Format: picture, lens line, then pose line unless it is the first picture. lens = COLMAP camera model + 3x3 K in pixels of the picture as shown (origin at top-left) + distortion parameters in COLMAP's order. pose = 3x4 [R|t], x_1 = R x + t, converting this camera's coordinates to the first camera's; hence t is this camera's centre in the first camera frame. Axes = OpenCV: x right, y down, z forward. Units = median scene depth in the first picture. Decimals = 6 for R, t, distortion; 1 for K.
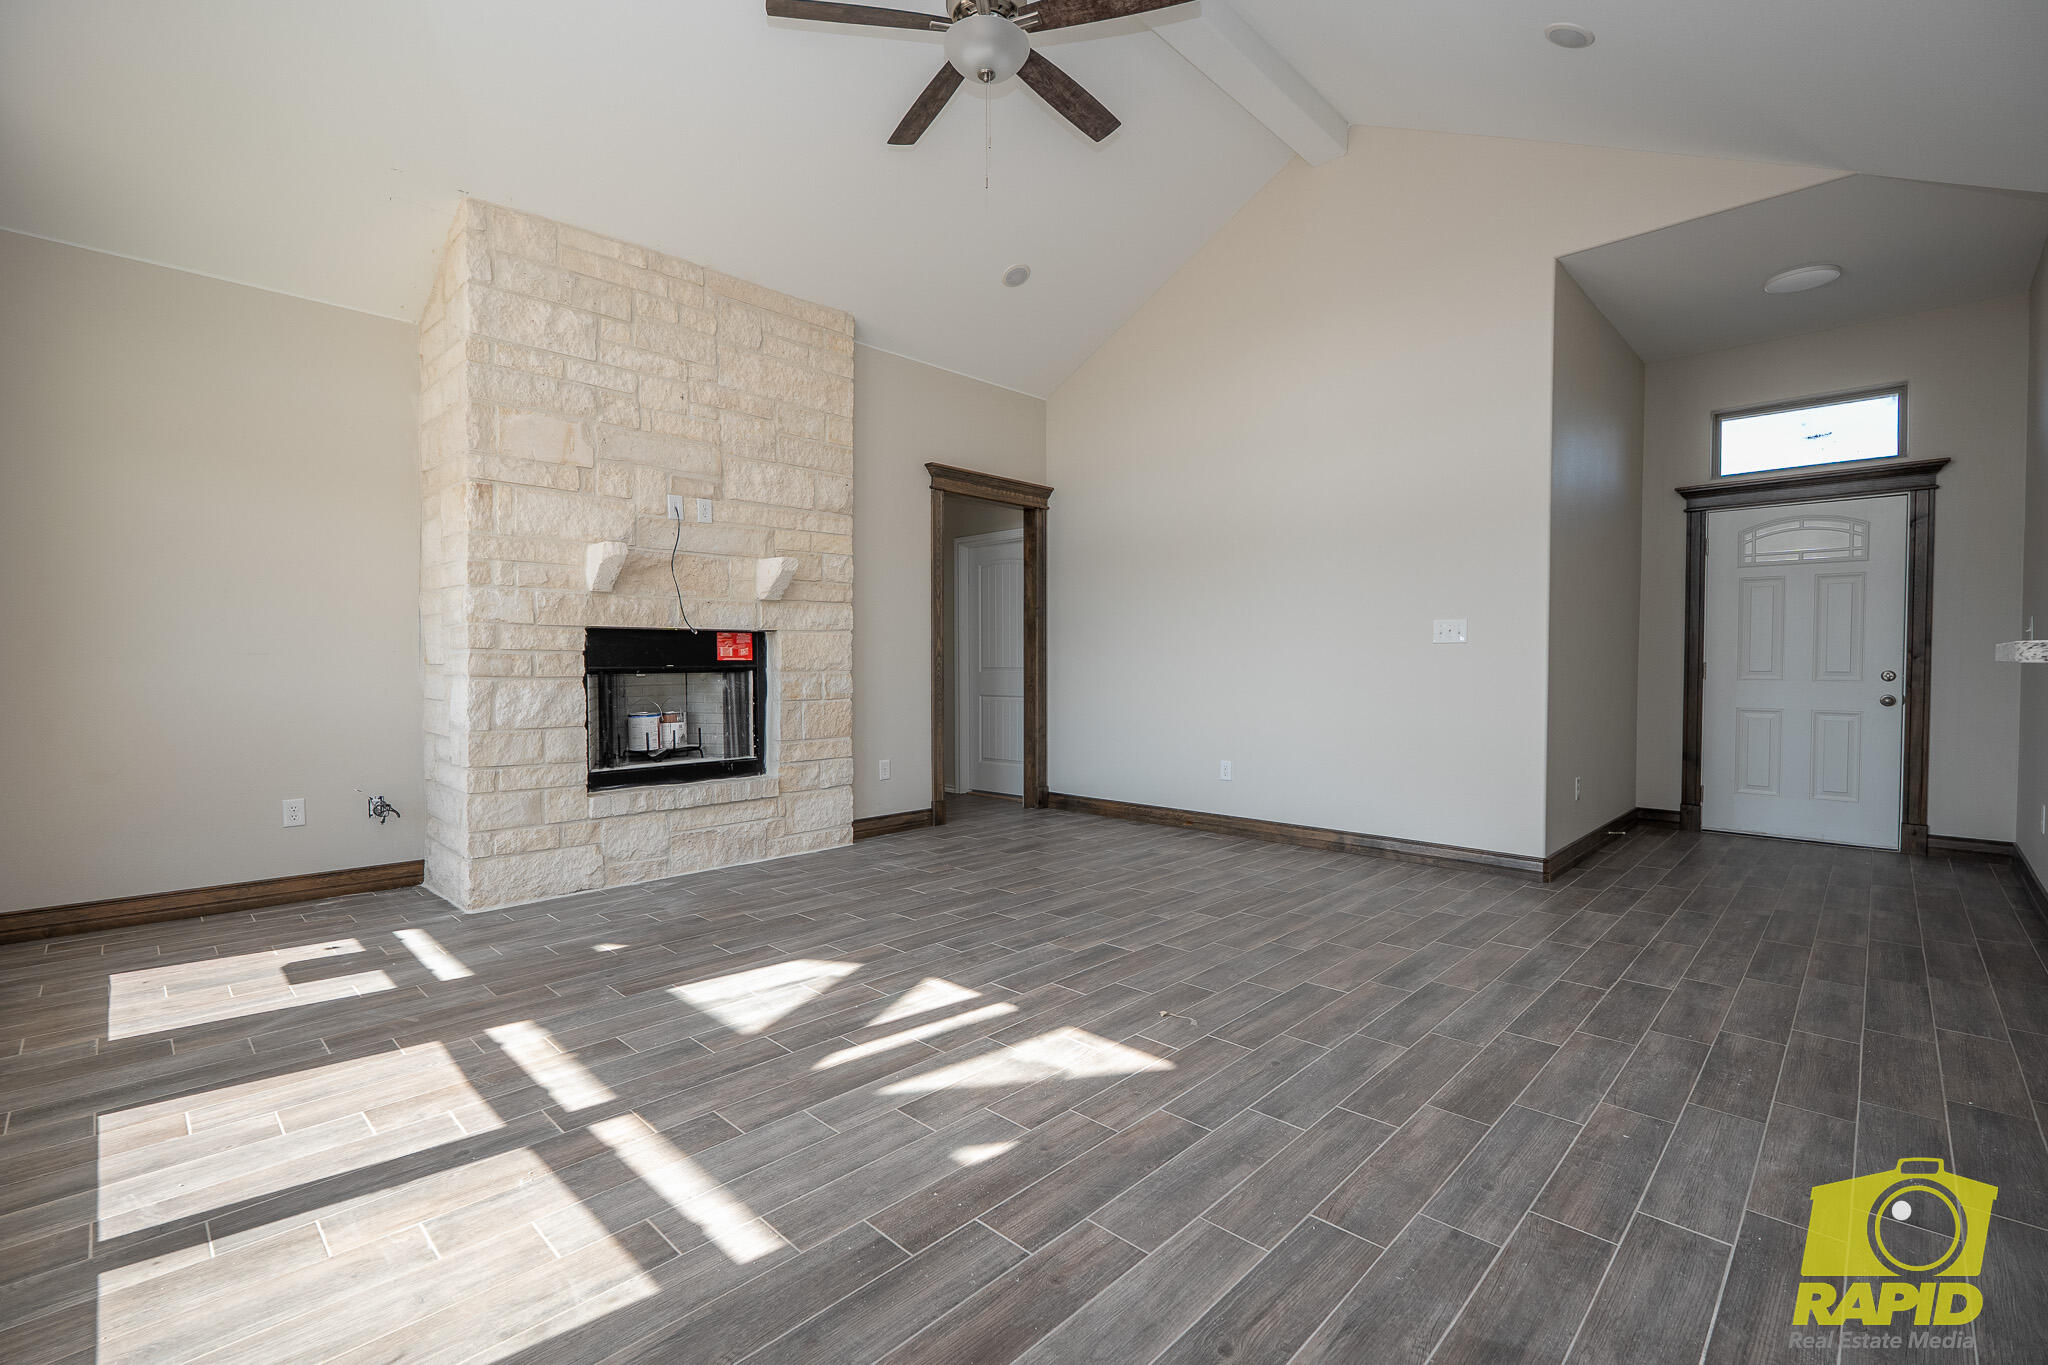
lens RADIAL K [[898.2, 0, 1024.0], [0, 898.2, 682.5], [0, 0, 1]] dist [-0.003422, -0.000132]
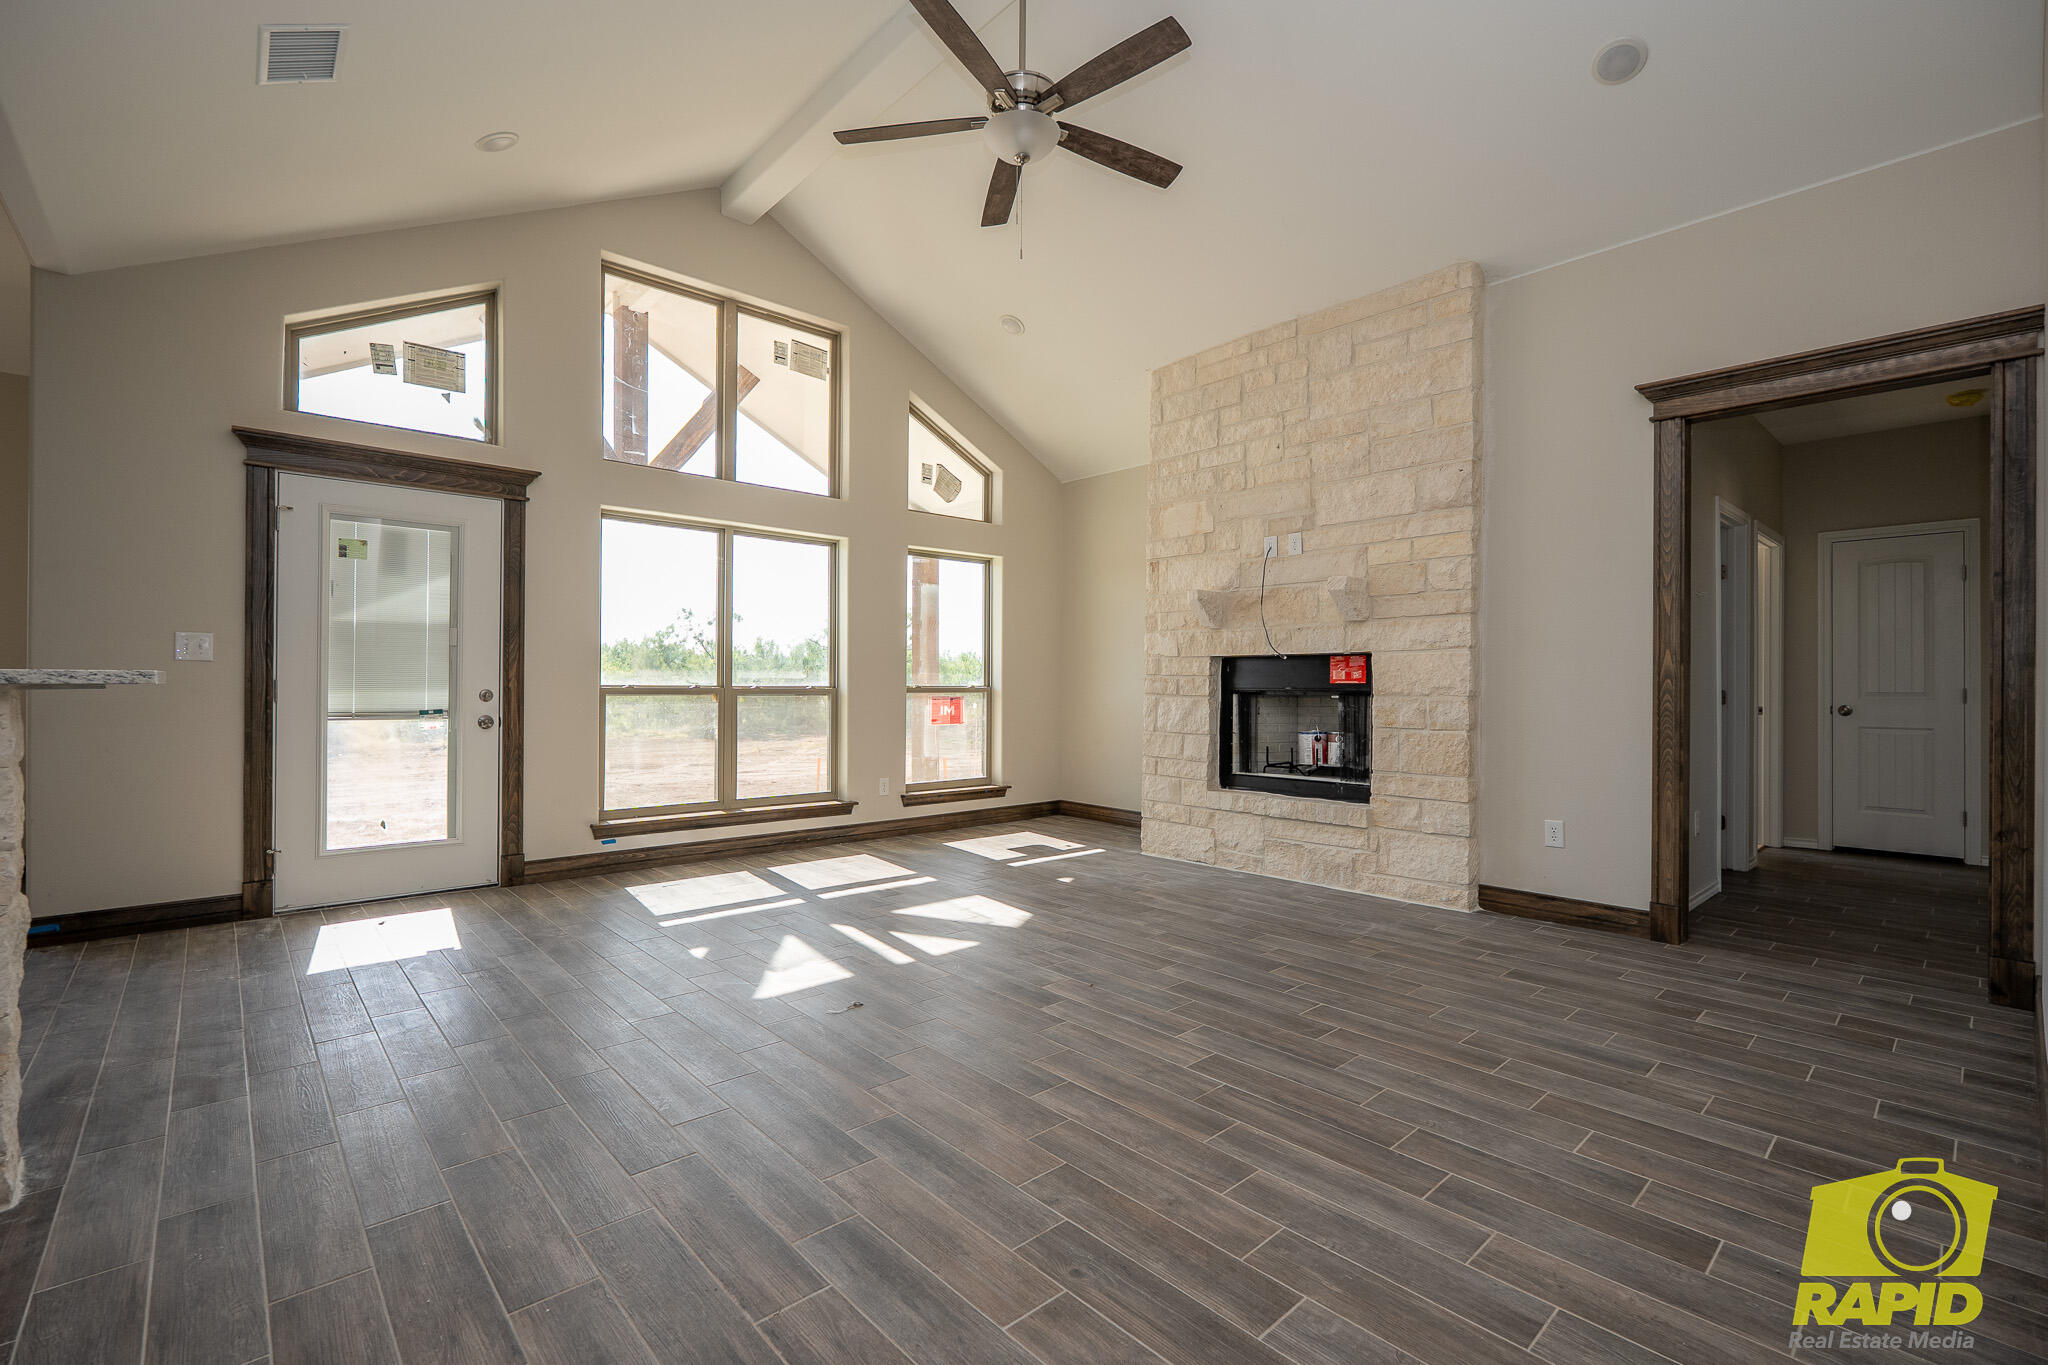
lens RADIAL K [[898.2, 0, 1024.0], [0, 898.2, 682.5], [0, 0, 1]] dist [-0.003422, -0.000132]
pose [[-0.062353, 0.000927, -0.998054, 0.767565], [-0.026643, 0.999642, 0.002593, -0.020681], [0.997698, 0.026753, -0.062306, 0.780382]]
